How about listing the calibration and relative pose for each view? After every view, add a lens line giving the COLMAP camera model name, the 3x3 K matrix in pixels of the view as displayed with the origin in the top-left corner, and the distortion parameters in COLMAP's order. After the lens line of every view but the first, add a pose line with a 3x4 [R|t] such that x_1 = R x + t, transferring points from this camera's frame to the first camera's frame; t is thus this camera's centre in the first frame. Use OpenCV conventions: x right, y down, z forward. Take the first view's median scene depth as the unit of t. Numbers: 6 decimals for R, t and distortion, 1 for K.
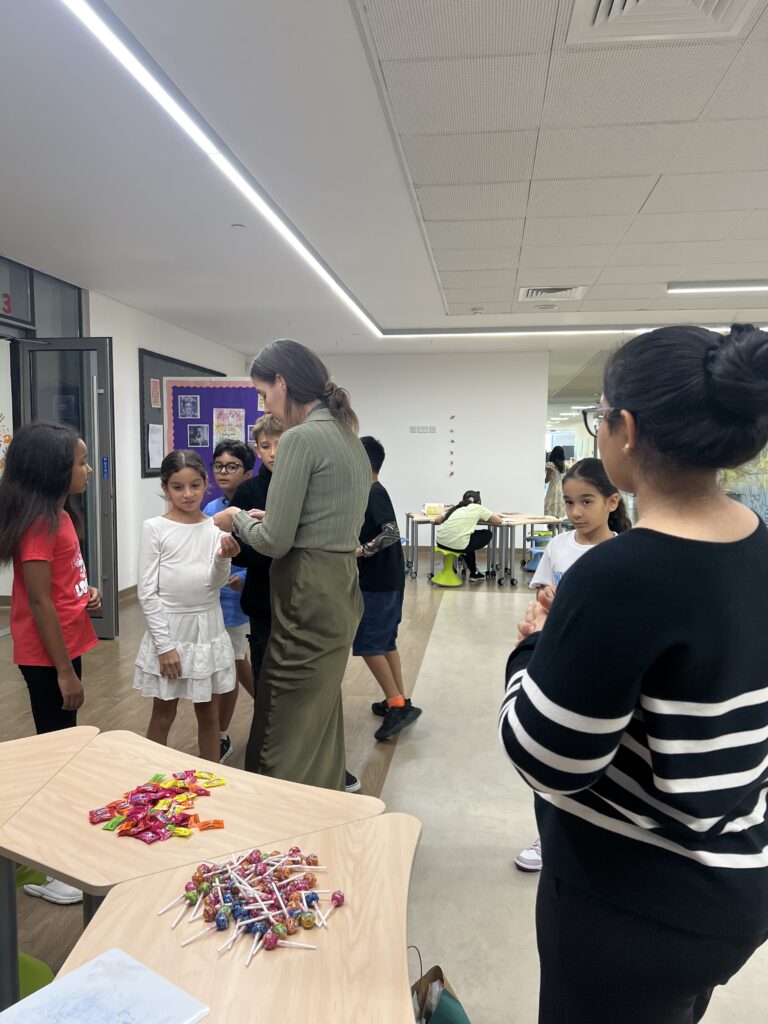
lens RADIAL K [[756.9, 0, 384.0], [0, 756.9, 512.0], [0, 0, 1]] dist [0.035563, -0.067568]
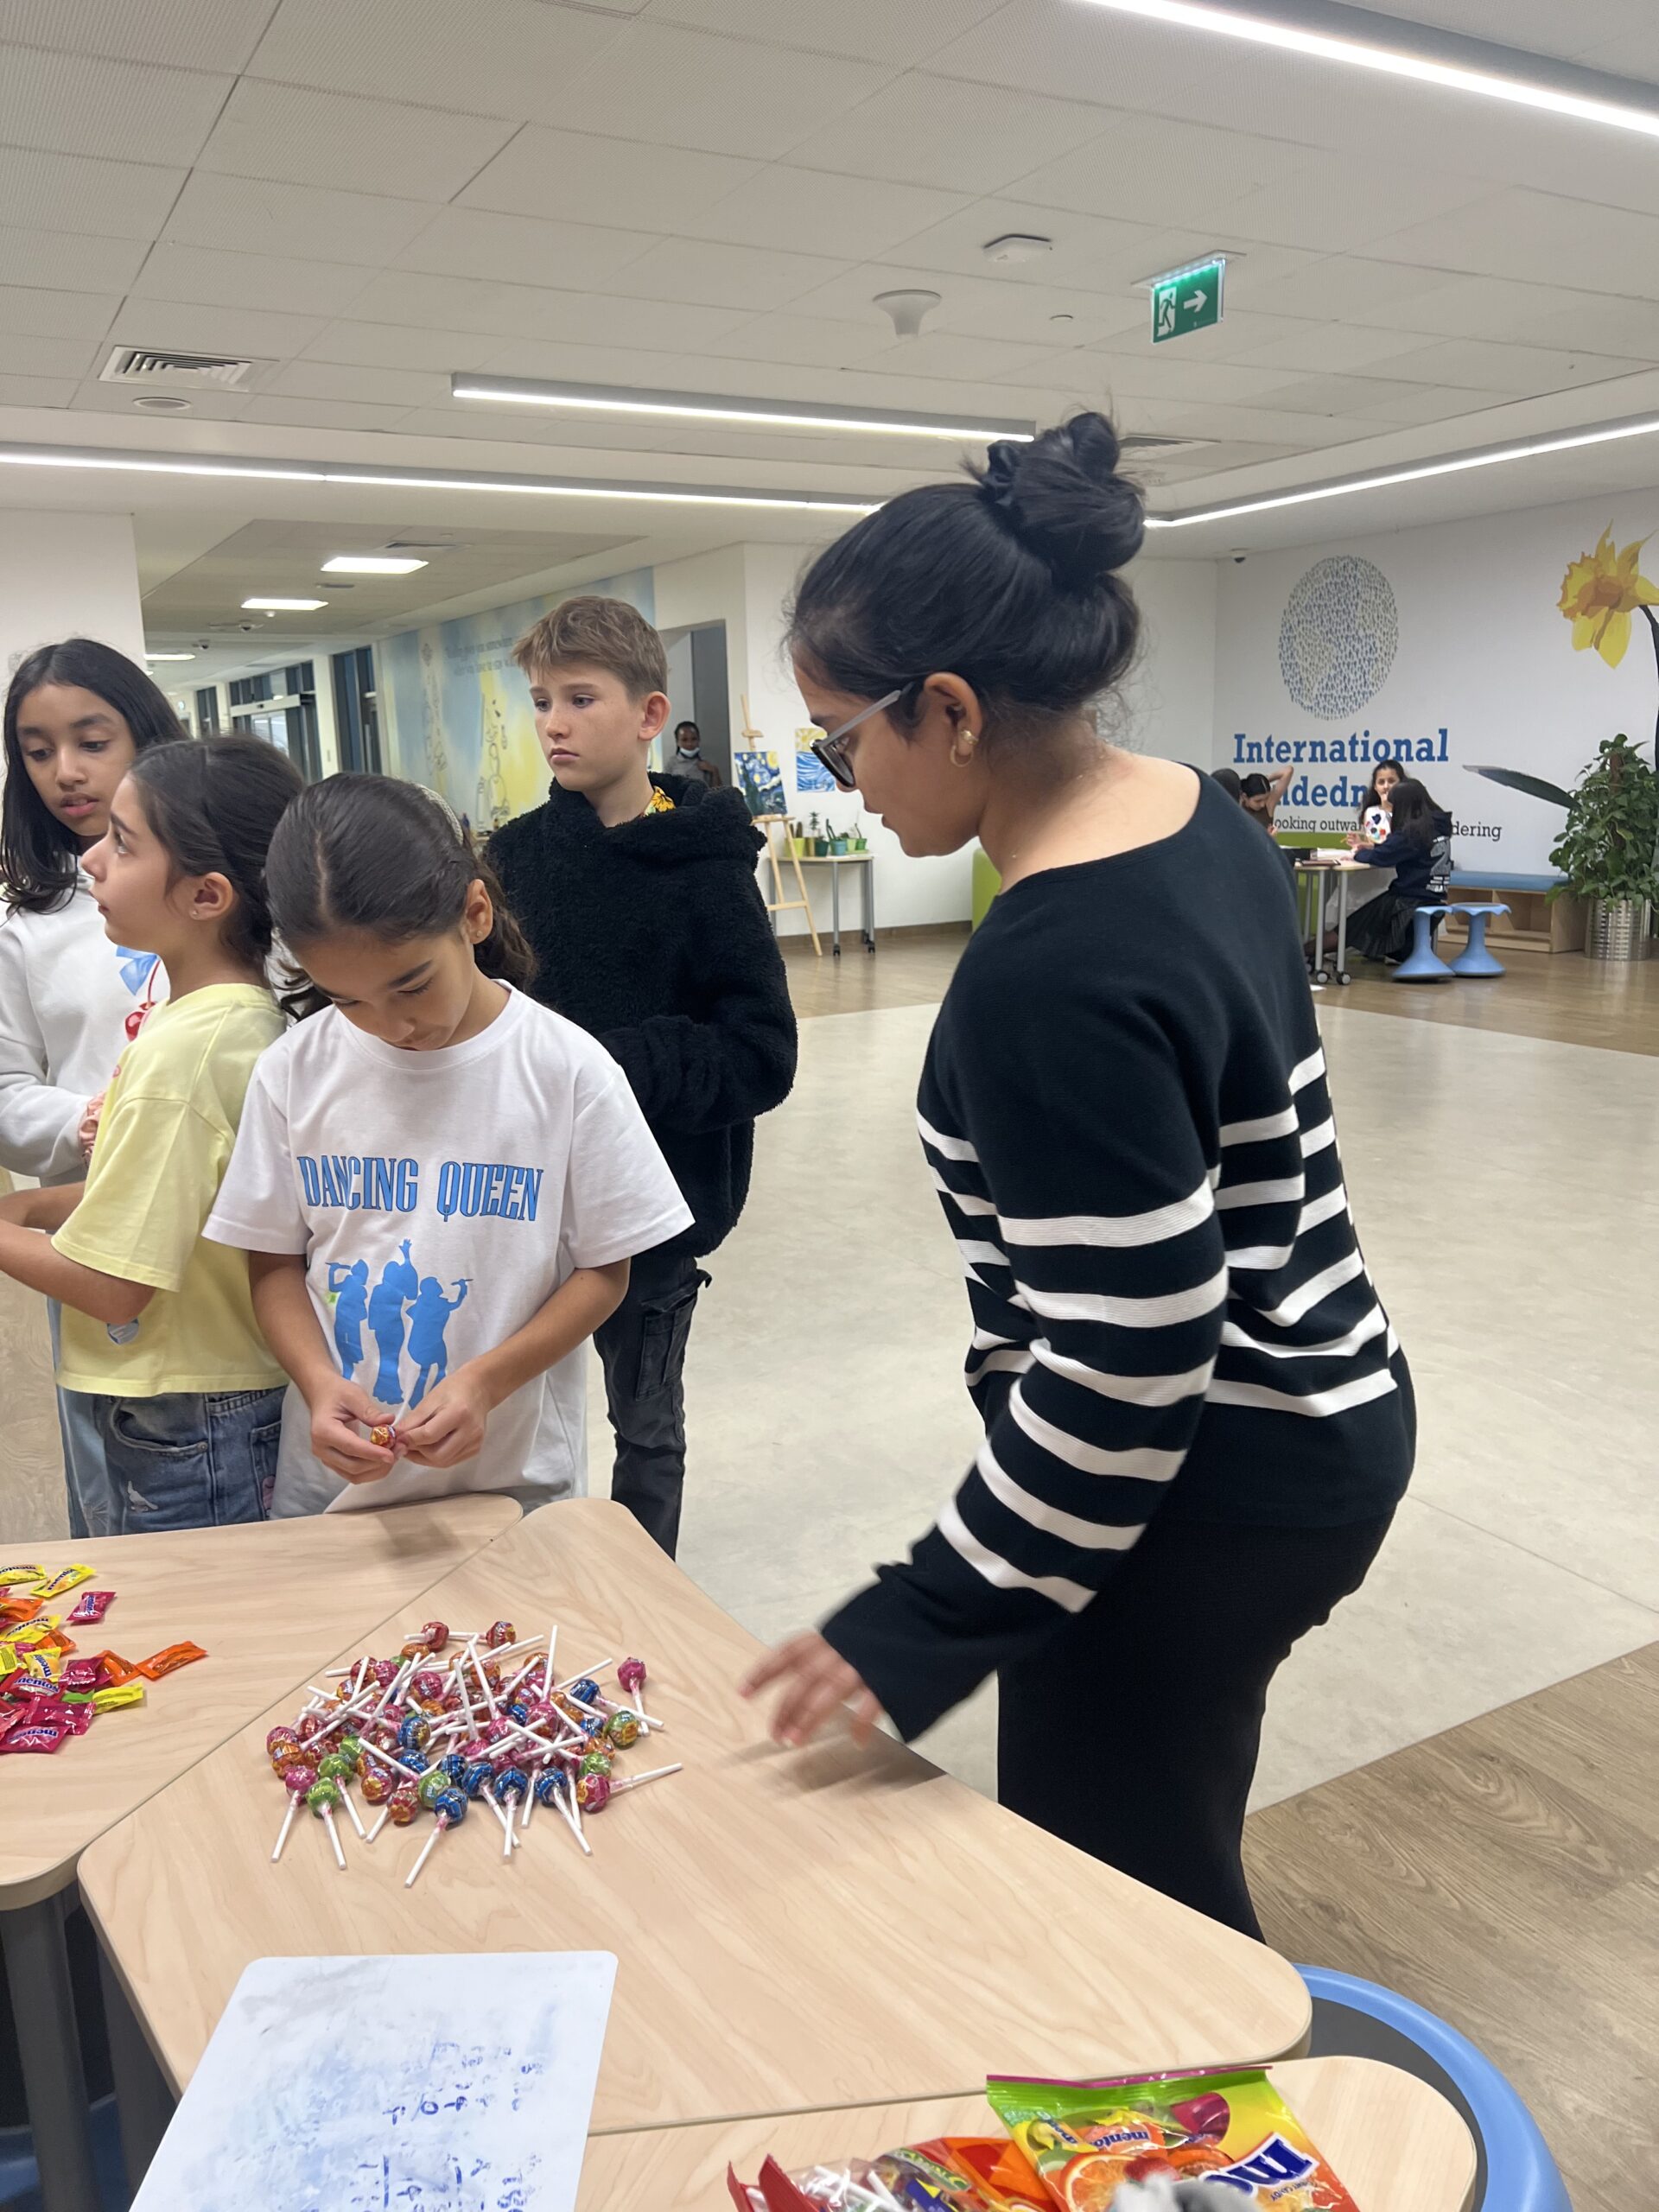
lens RADIAL K [[1653.9, 0, 812.7], [0, 1653.9, 1100.0], [0, 0, 1]] dist [0.024097, -0.050639]
pose [[0.795798, -0.145331, 0.587865, -0.438826], [0.074211, 0.986862, 0.143510, 0.025434], [-0.600998, -0.070579, 0.796128, 0.135346]]
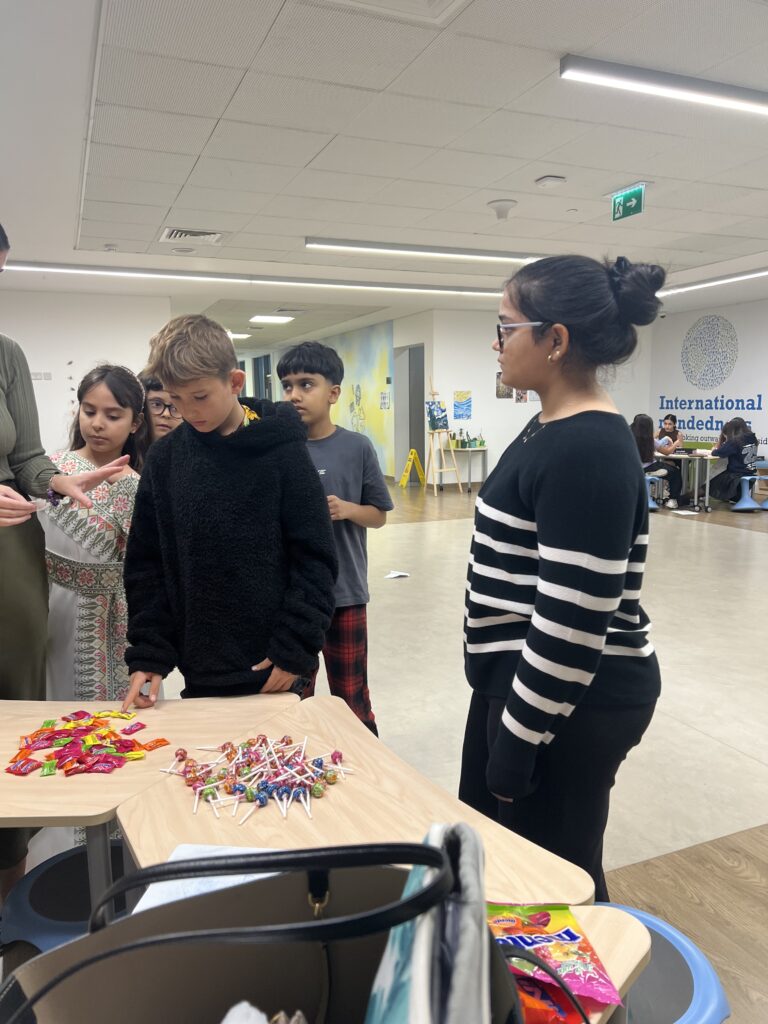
lens RADIAL K [[756.9, 0, 384.0], [0, 756.9, 512.0], [0, 0, 1]] dist [0.035563, -0.067568]
pose [[0.855144, -0.085025, 0.511370, -0.467462], [0.054777, 0.995756, 0.073962, 0.055125], [-0.515488, -0.035237, 0.856172, 0.009470]]
